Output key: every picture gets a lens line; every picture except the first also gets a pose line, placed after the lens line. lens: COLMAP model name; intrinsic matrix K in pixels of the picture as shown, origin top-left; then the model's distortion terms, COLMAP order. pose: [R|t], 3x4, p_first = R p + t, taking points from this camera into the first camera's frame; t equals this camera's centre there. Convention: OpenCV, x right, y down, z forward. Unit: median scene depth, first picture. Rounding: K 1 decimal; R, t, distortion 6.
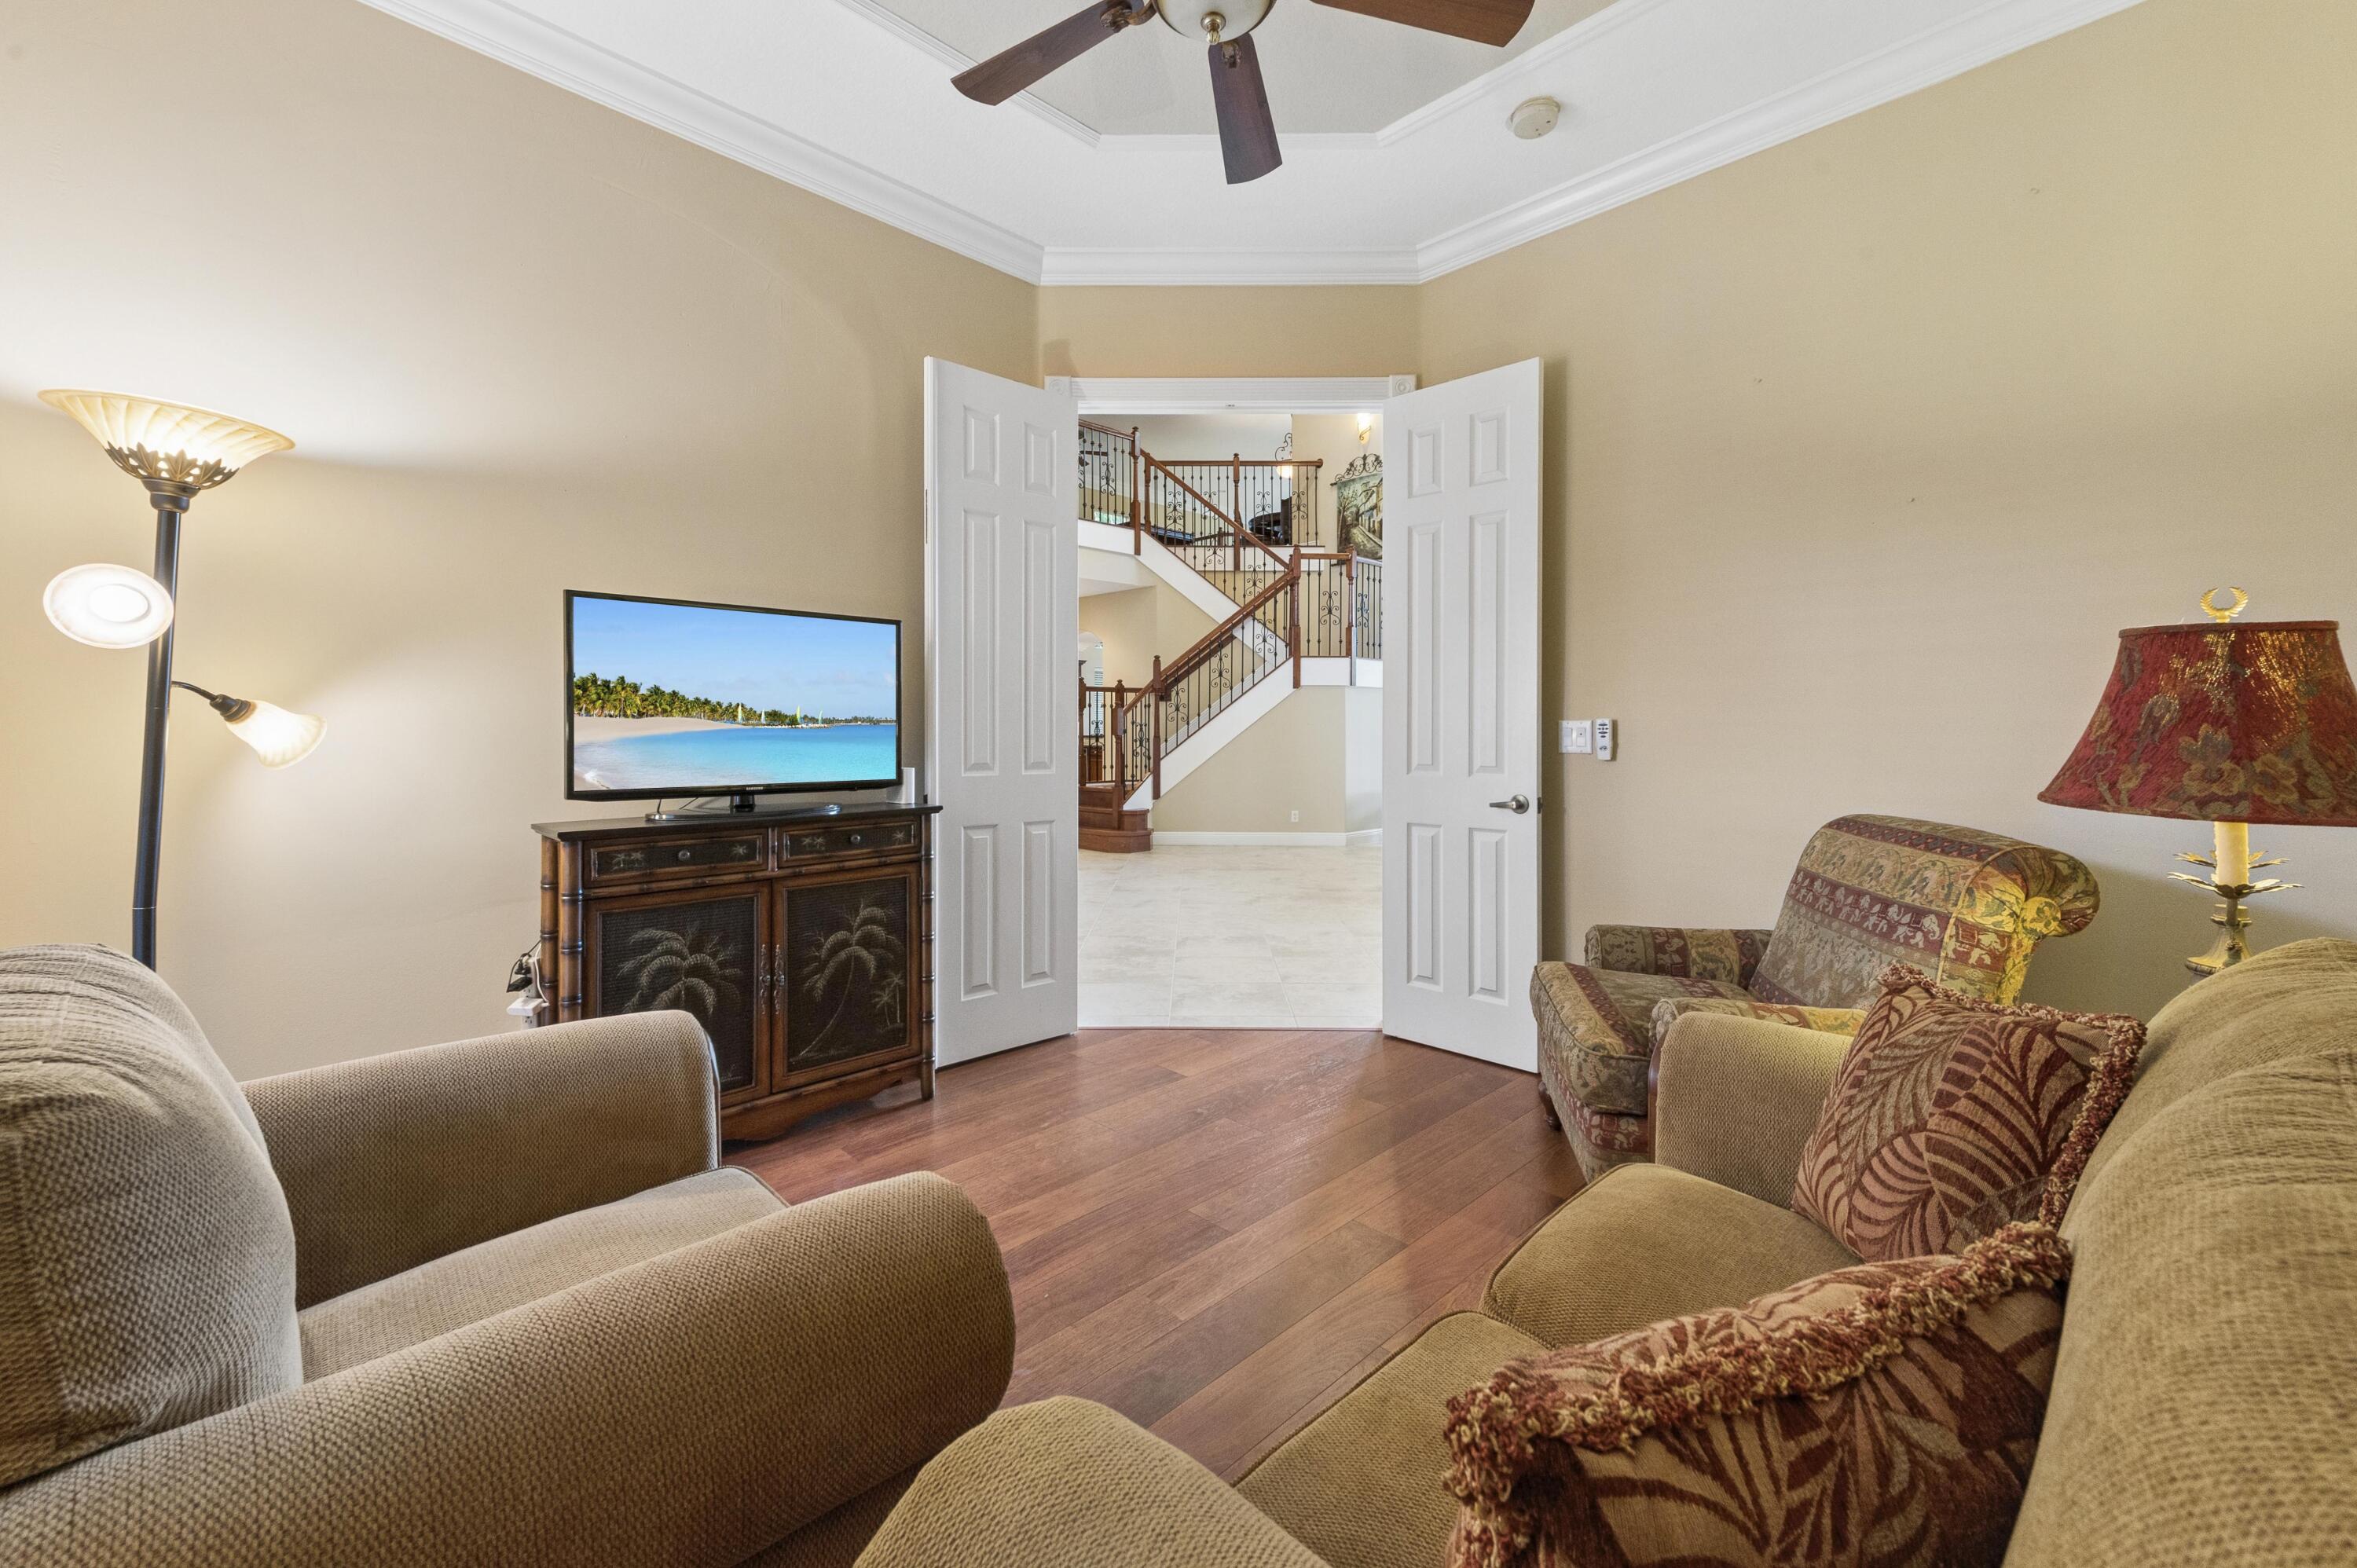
lens RADIAL K [[954.9, 0, 1190.0], [0, 954.9, 746.4], [0, 0, 1]] dist [0.019286, -0.000081]
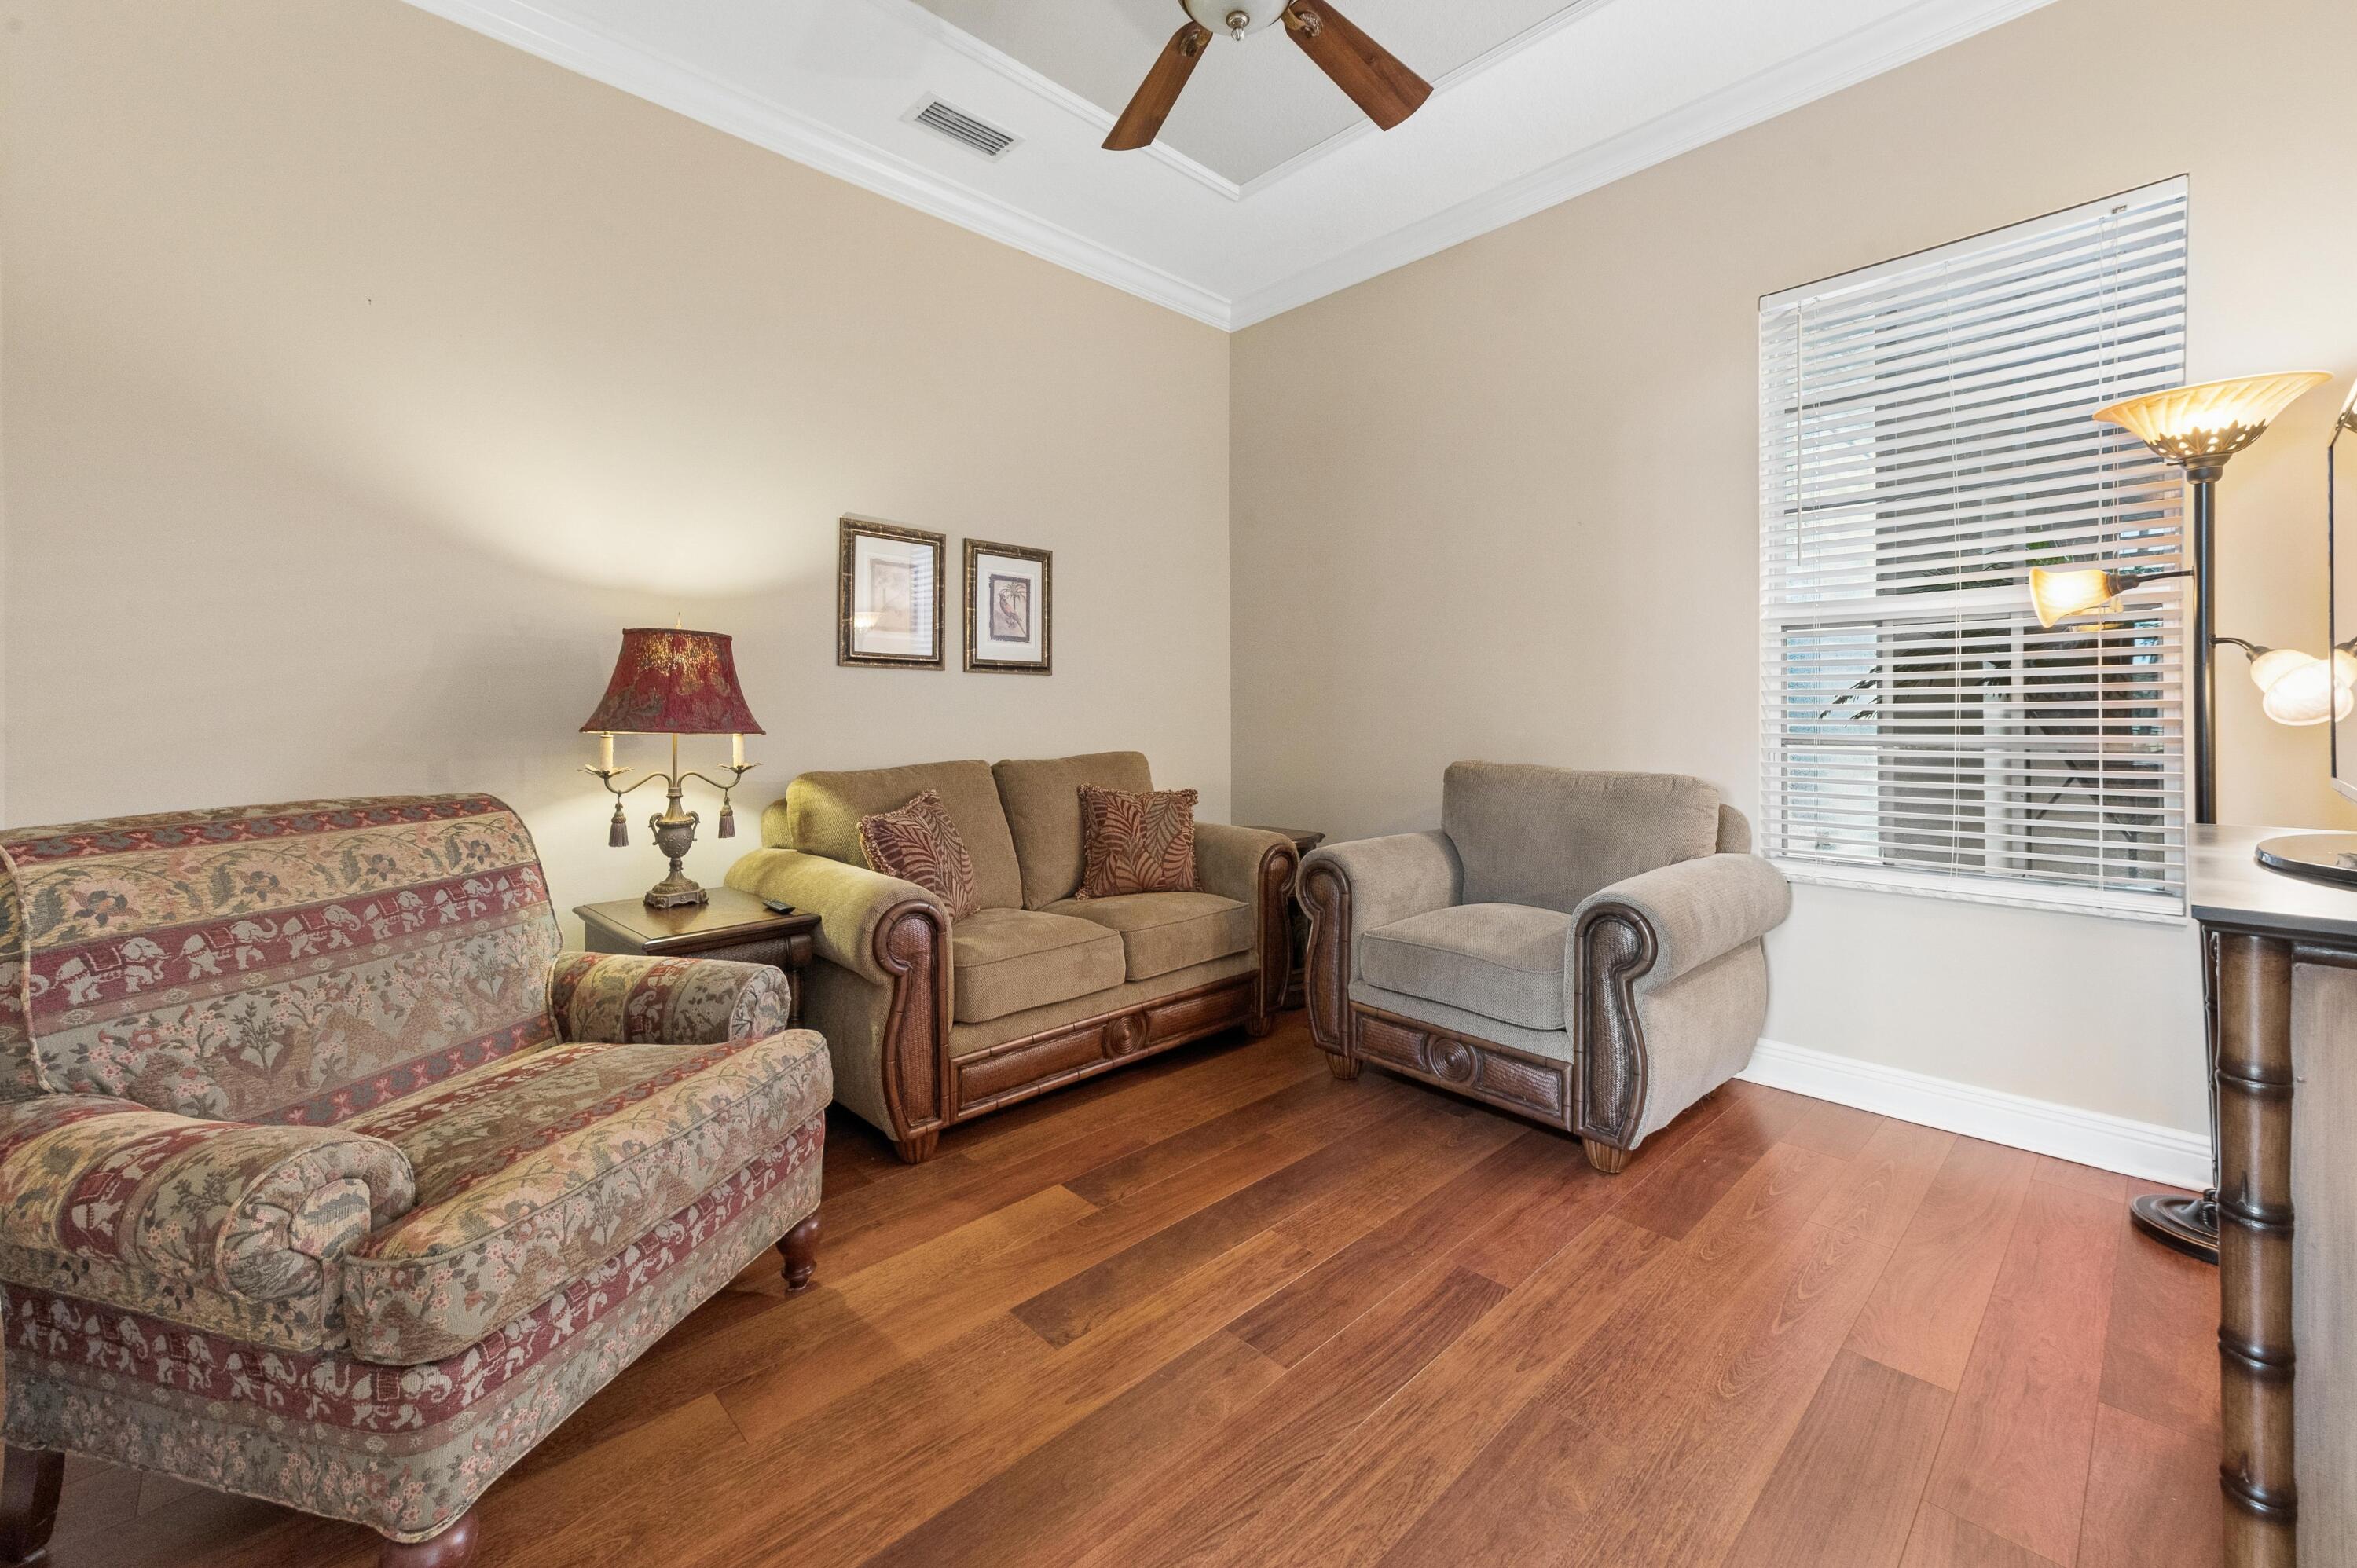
lens RADIAL K [[961.0, 0, 1182.4], [0, 961.0, 708.5], [0, 0, 1]] dist [0.018062, -0.000068]
pose [[-0.999920, -0.002458, 0.012418, 0.015479], [-0.002298, 0.999914, 0.012903, -0.000353], [-0.012449, 0.012873, -0.999840, 0.406556]]
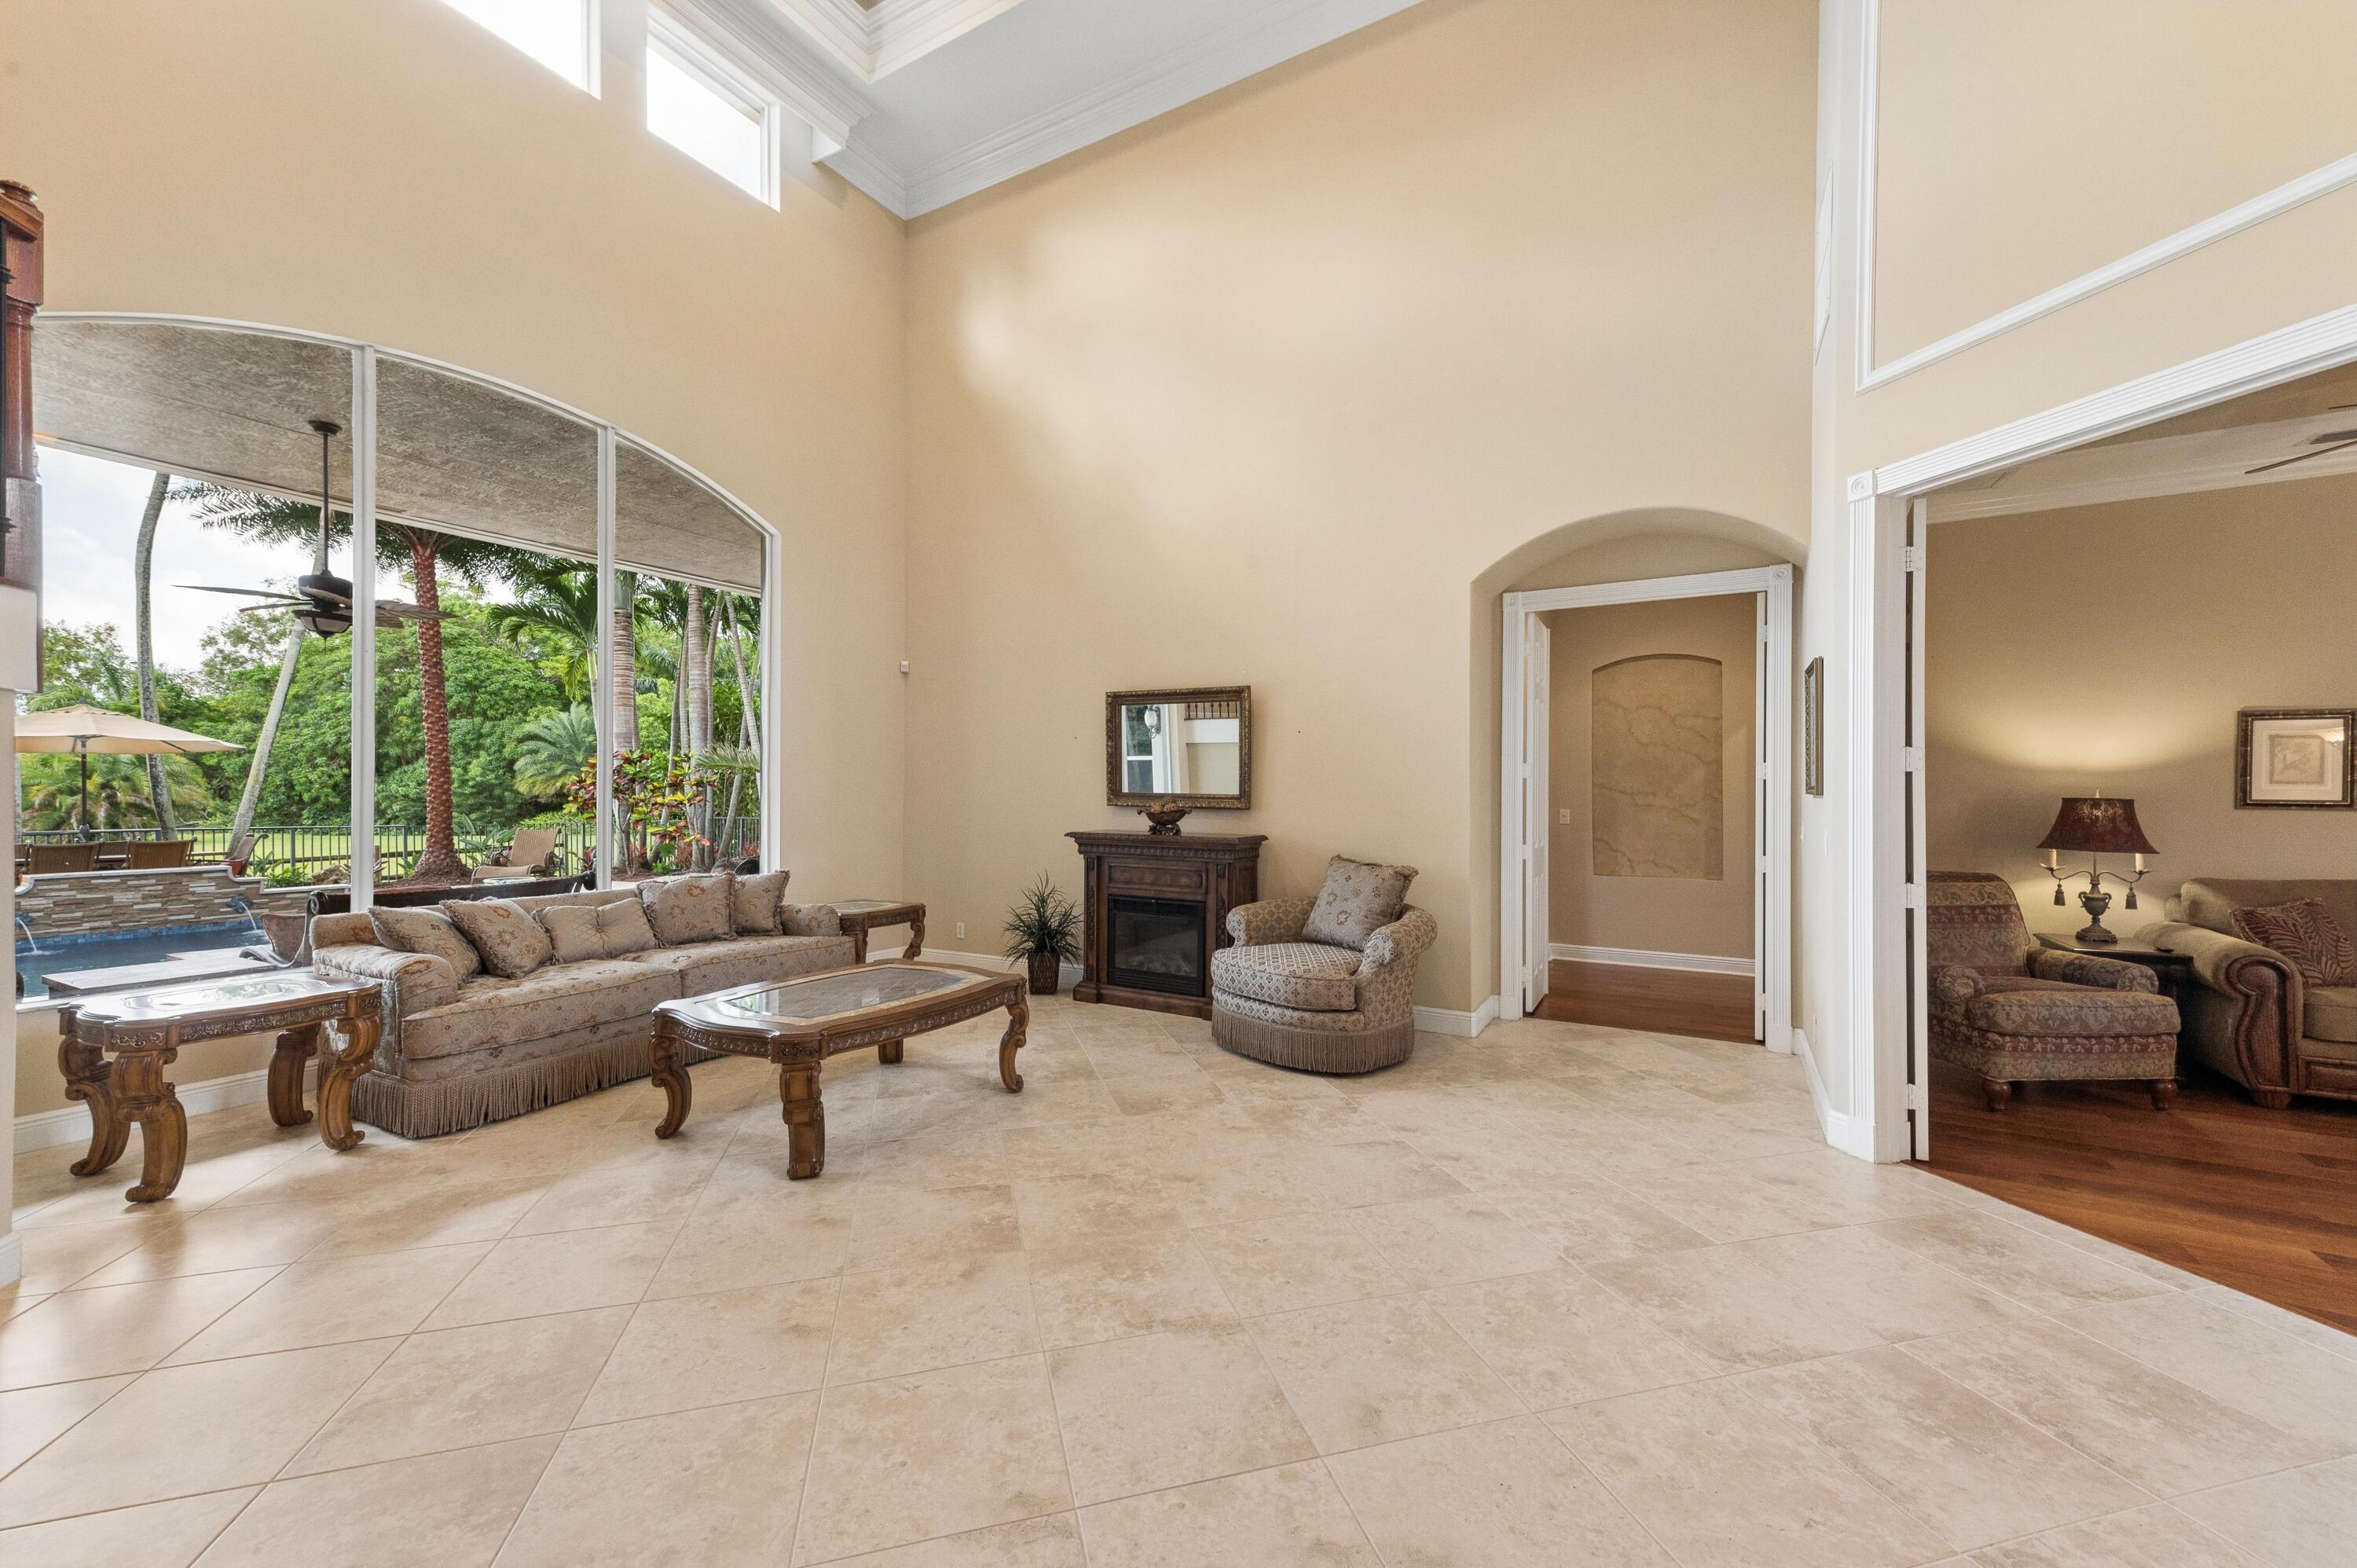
lens RADIAL K [[921.1, 0, 1189.8], [0, 921.1, 790.5], [0, 0, 1]] dist [0.018699, -0.000232]
pose [[-0.271647, -0.002070, 0.962395, -0.184891], [0.014782, 0.999871, 0.006323, -0.031296], [-0.962283, 0.015944, -0.271581, 0.731378]]
